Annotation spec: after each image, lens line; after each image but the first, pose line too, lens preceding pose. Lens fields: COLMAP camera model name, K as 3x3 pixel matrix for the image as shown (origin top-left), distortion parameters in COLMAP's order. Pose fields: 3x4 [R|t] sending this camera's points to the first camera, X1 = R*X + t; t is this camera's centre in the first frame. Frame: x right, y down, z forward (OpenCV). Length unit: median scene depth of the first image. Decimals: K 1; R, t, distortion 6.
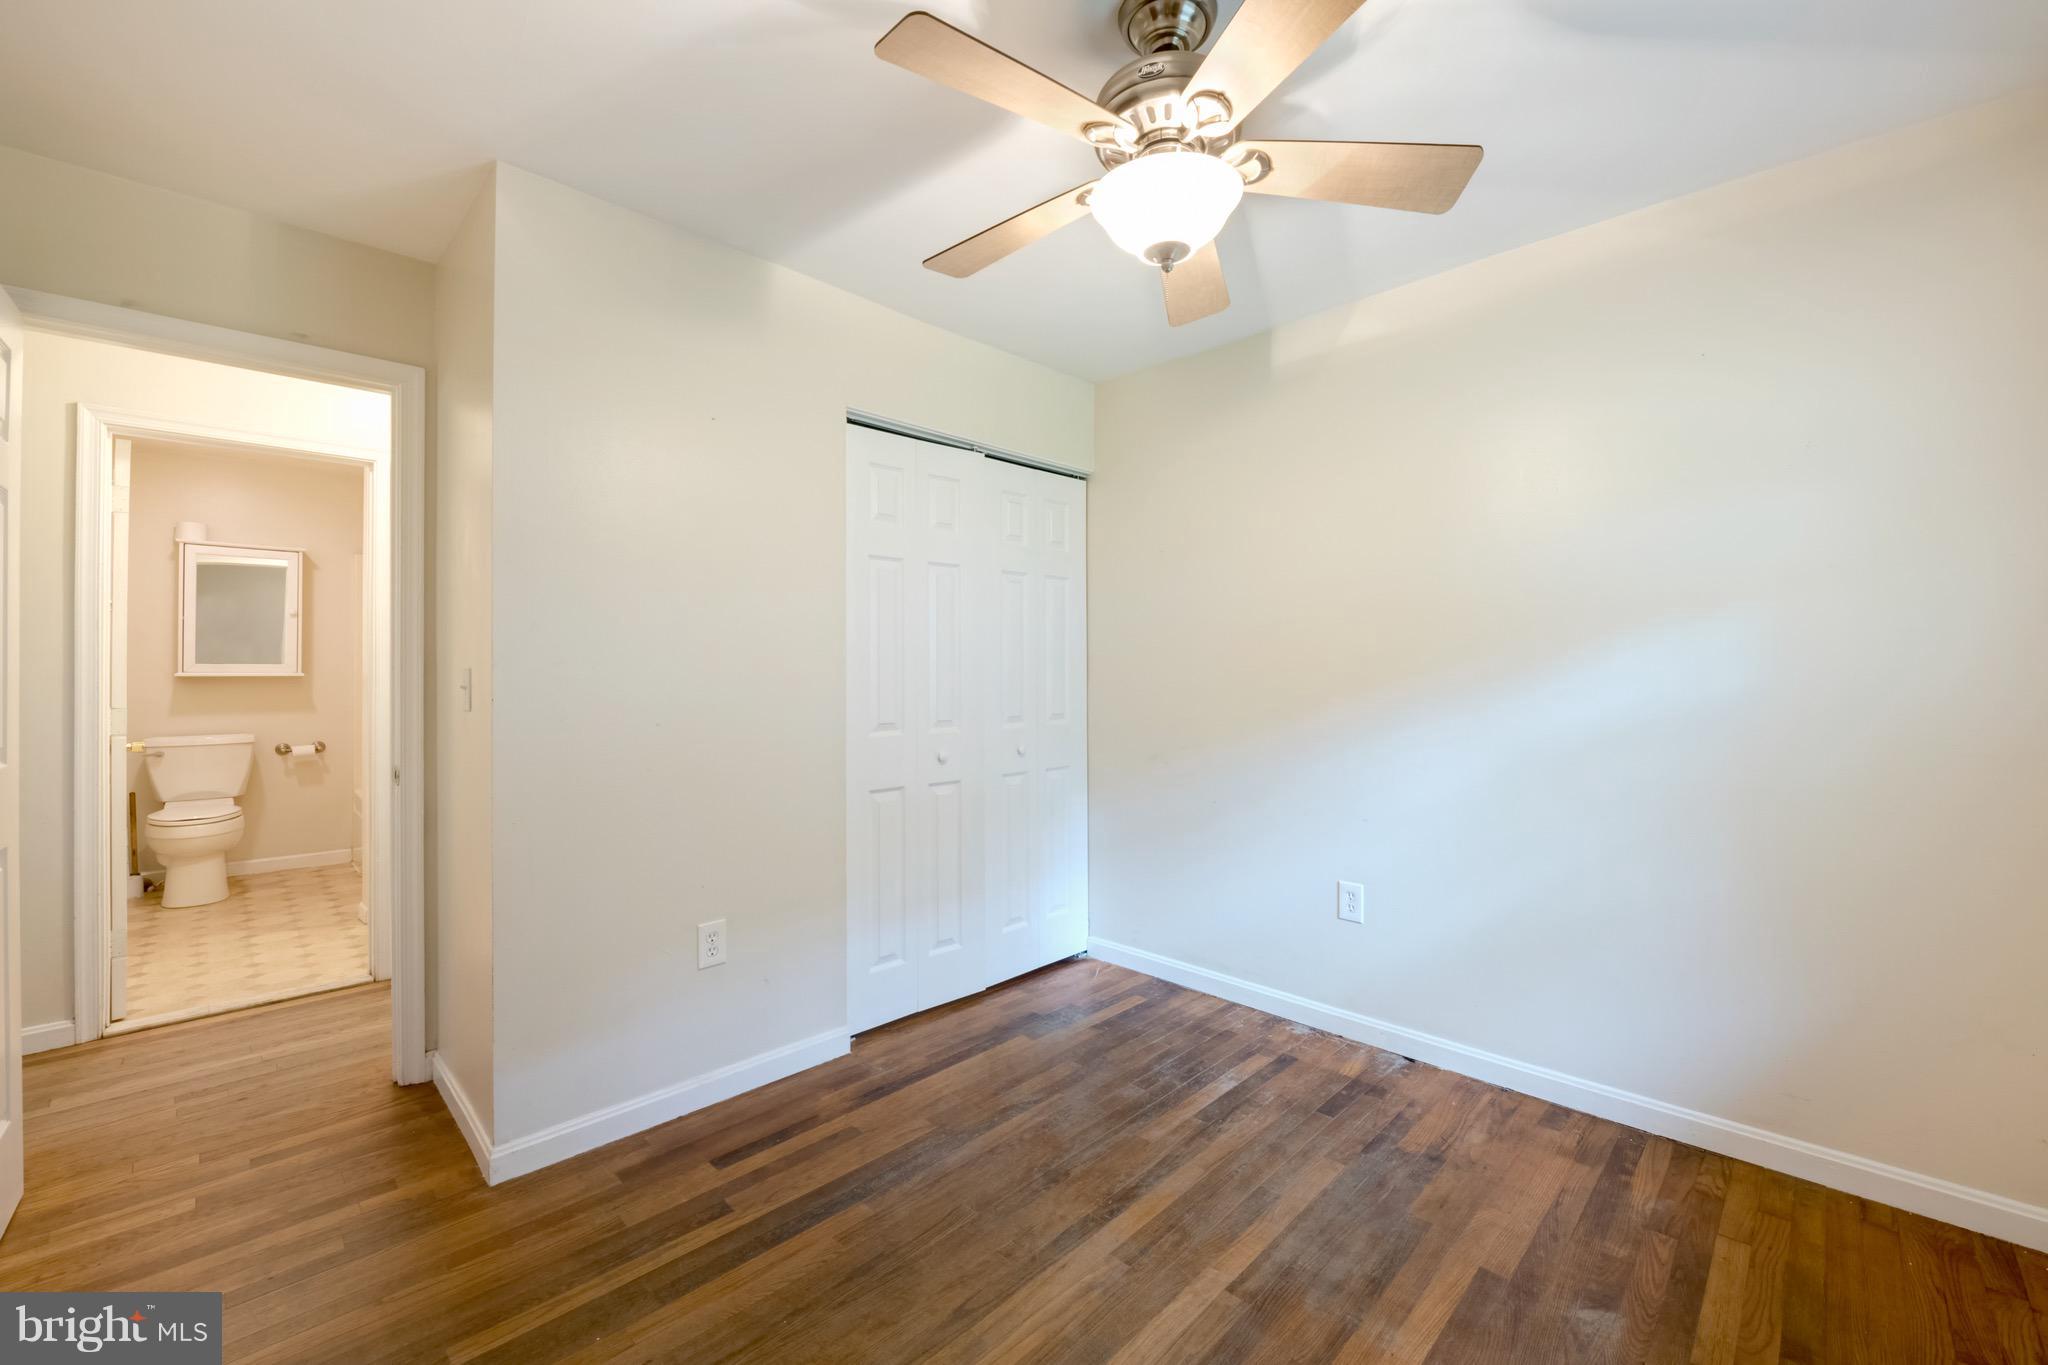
lens RADIAL K [[822.0, 0, 1034.2], [0, 822.0, 672.1], [0, 0, 1]] dist [0.002237, -0.000371]
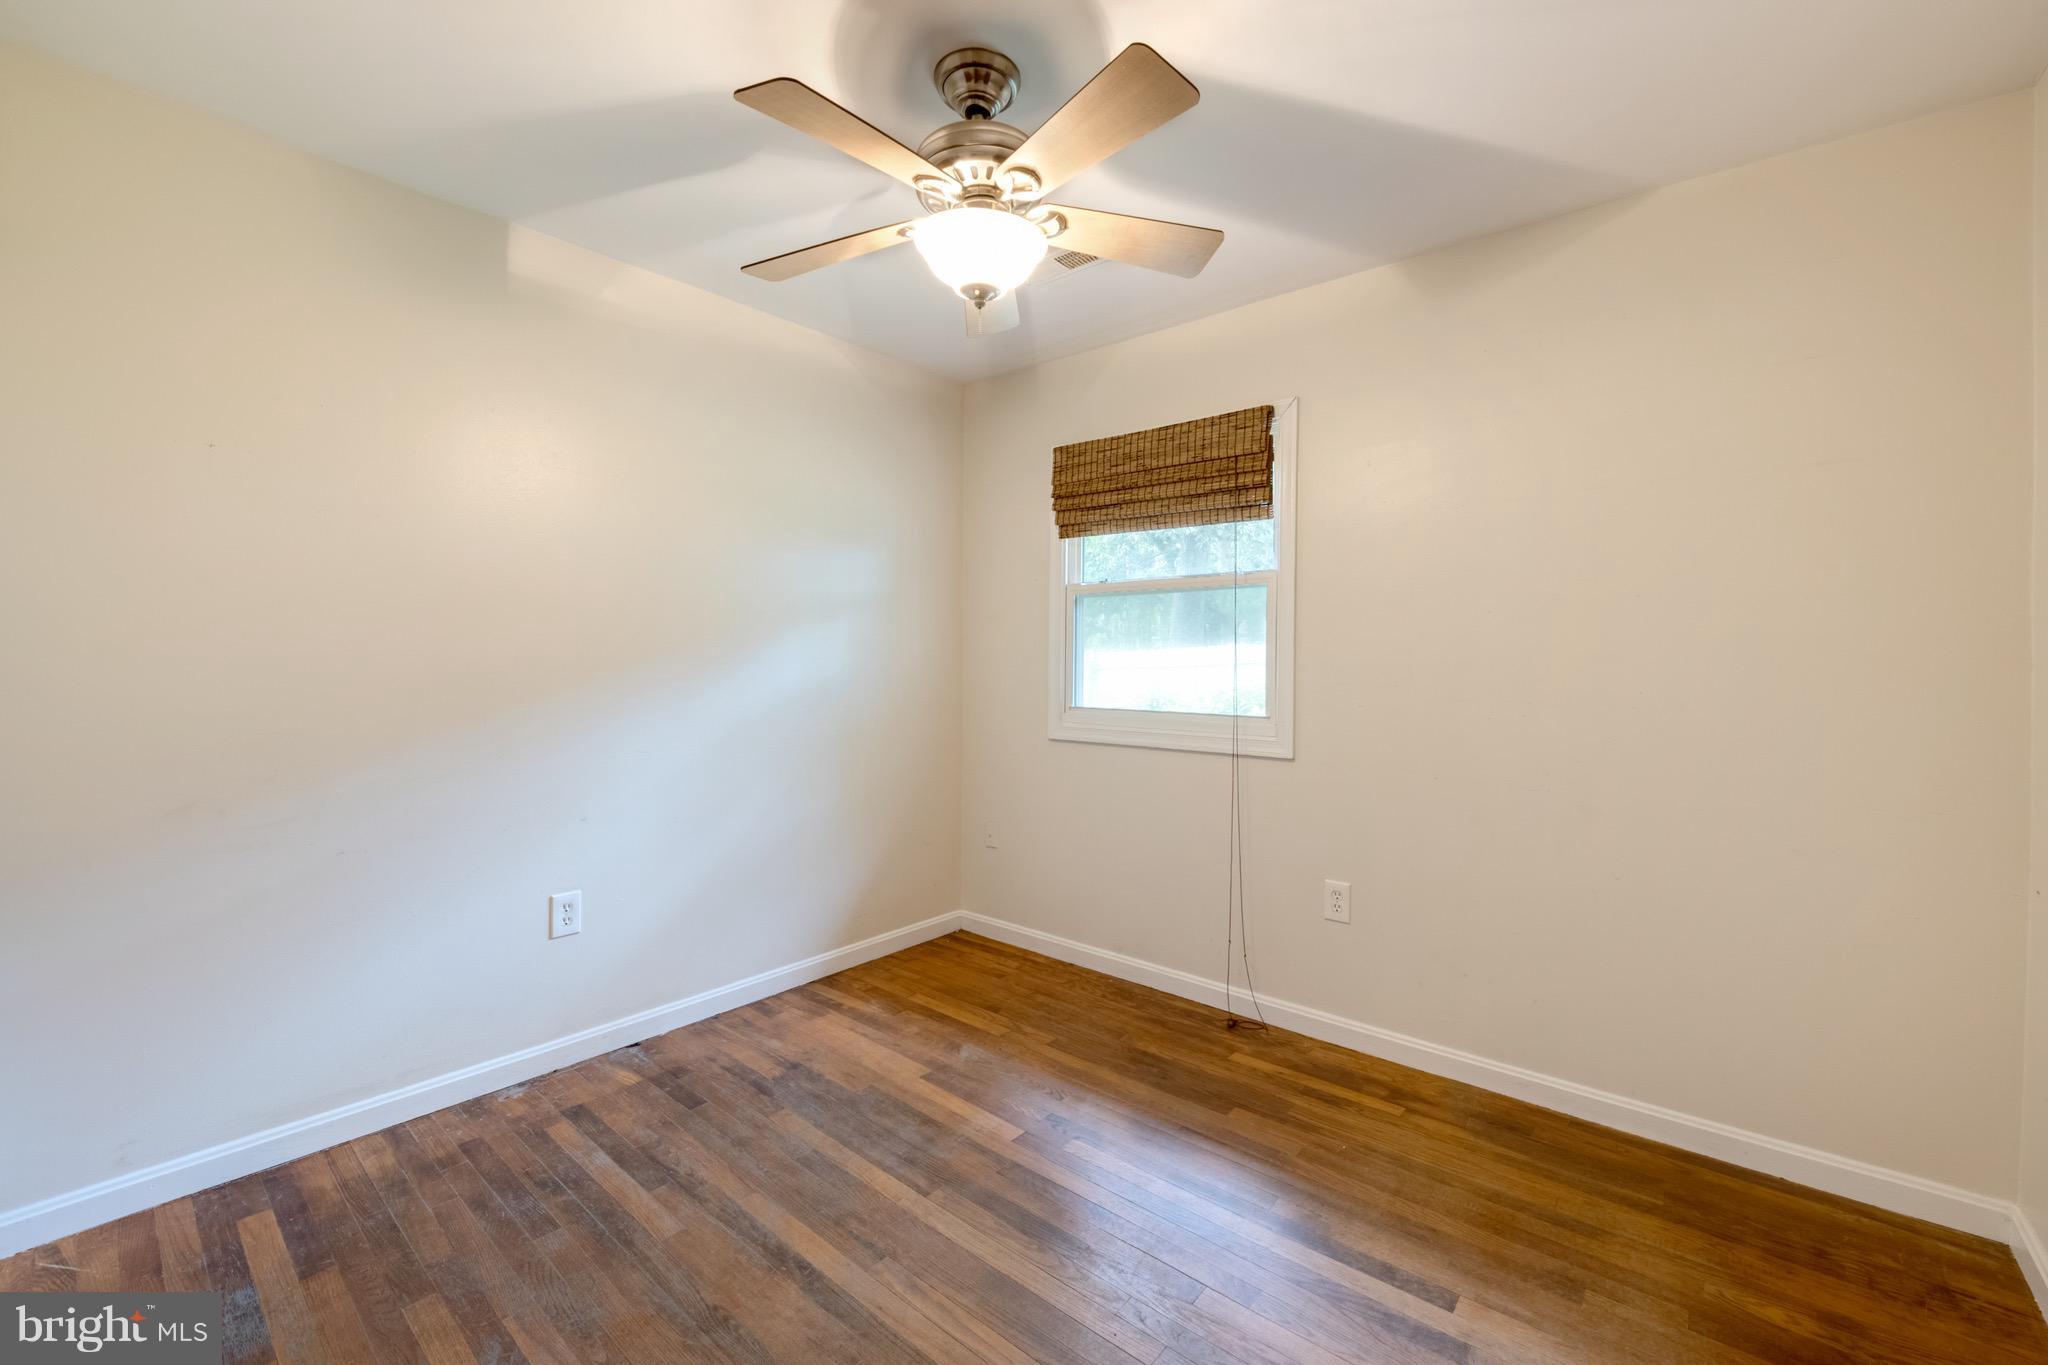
lens RADIAL K [[822.0, 0, 1038.1], [0, 822.0, 675.6], [0, 0, 1]] dist [0.002237, -0.000371]
pose [[-0.070226, -0.015273, 0.997414, -0.730224], [-0.005733, 0.999872, 0.014907, 0.002422], [-0.997515, -0.004671, -0.070305, 0.739411]]
